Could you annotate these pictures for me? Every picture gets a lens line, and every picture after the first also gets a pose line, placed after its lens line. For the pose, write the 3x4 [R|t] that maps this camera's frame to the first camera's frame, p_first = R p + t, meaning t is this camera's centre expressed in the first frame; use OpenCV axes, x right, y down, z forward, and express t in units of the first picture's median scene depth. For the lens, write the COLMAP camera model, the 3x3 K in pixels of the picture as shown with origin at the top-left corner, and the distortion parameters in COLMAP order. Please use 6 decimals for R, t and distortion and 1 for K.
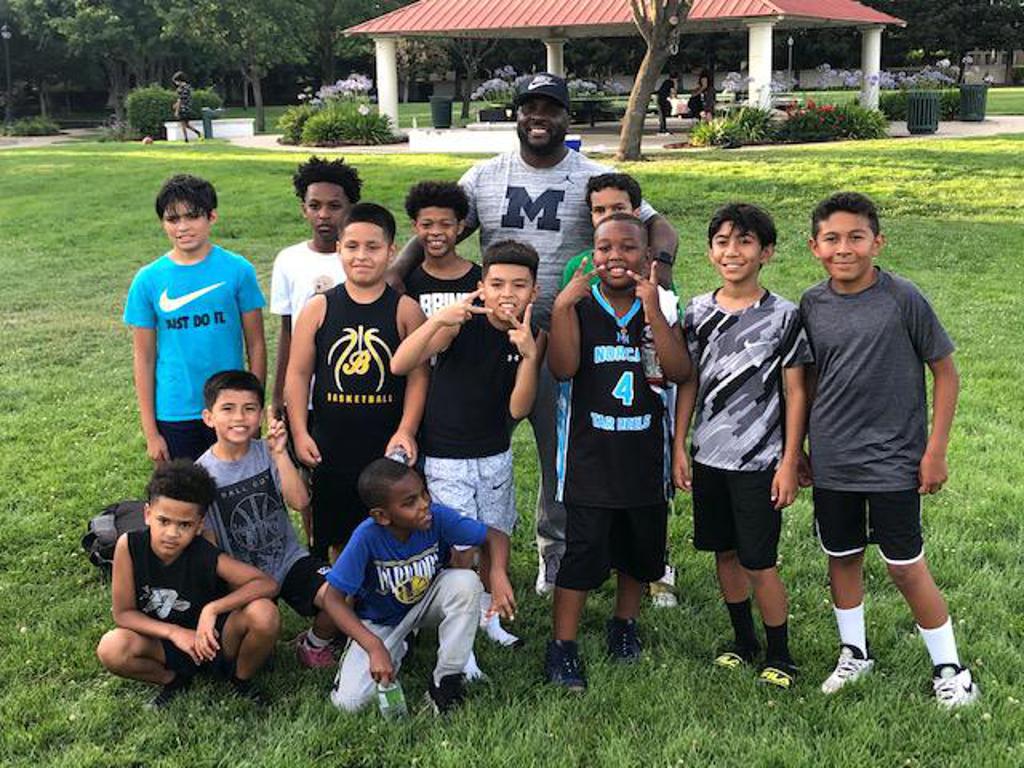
lens RADIAL K [[1443.7, 0, 508.2], [0, 1443.7, 384.9], [0, 0, 1]] dist [0.022993, 0.000000]
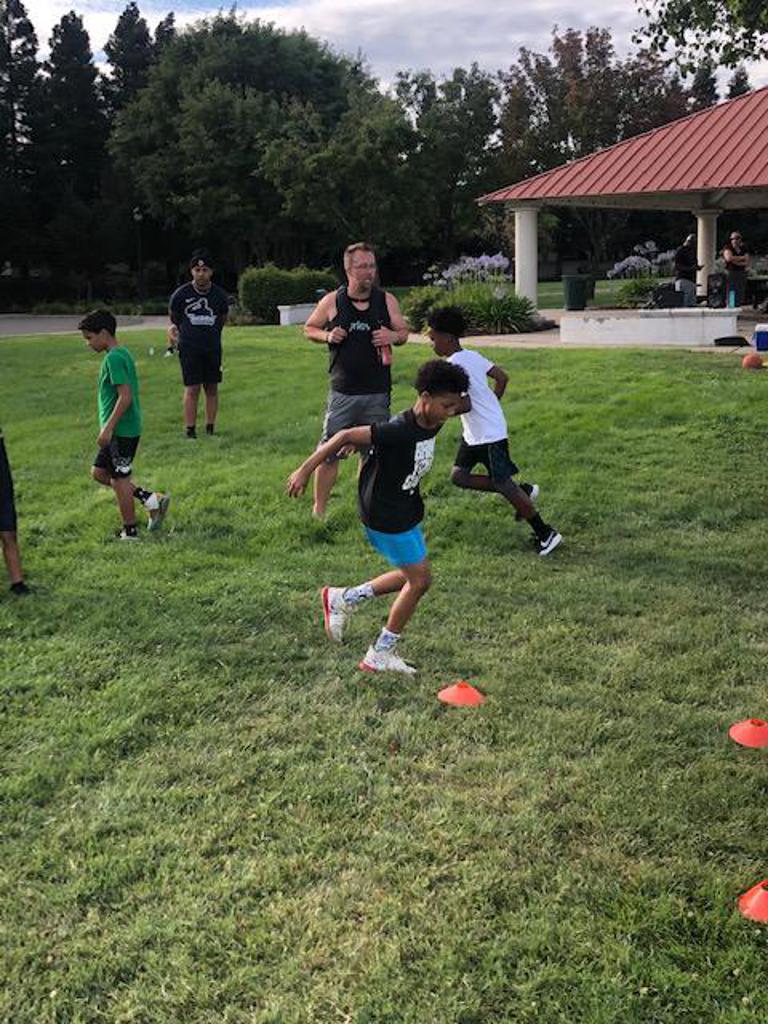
lens RADIAL K [[1173.7, 0, 383.3], [0, 1173.7, 497.6], [0, 0, 1]] dist [-0.005520, 0.000000]
pose [[0.985459, 0.026254, -0.167874, -0.047334], [-0.027826, 0.999588, -0.007023, -0.062198], [0.167620, 0.011592, 0.985784, 0.308986]]
